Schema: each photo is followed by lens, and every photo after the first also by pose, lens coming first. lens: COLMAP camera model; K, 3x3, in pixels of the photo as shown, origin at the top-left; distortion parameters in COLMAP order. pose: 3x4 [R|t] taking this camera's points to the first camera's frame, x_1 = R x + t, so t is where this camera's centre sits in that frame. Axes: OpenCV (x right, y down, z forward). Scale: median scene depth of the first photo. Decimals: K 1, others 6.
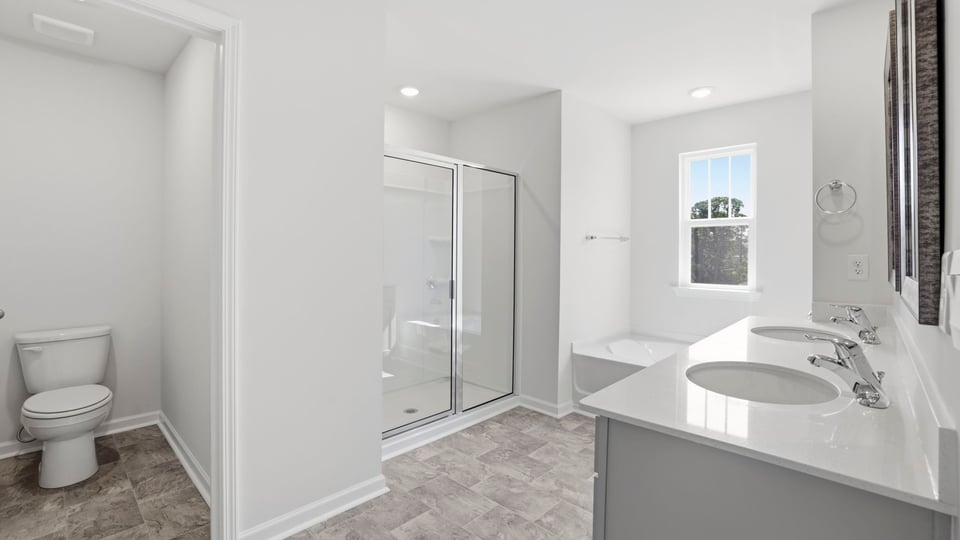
lens RADIAL K [[420.9, 0, 479.0], [0, 420.9, 261.7], [0, 0, 1]] dist [-0.018006, 0.001396]
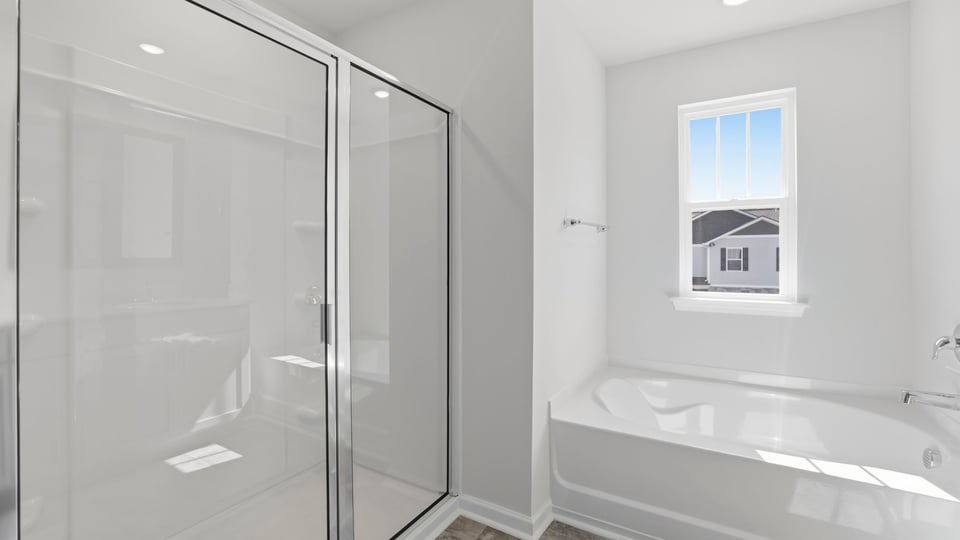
lens RADIAL K [[420.9, 0, 472.8], [0, 420.9, 264.3], [0, 0, 1]] dist [-0.018006, 0.001396]
pose [[0.978906, -0.009193, 0.204104, -0.000096], [0.009932, 0.999947, -0.002597, 0.003295], [-0.204069, 0.004569, 0.978946, 0.429132]]
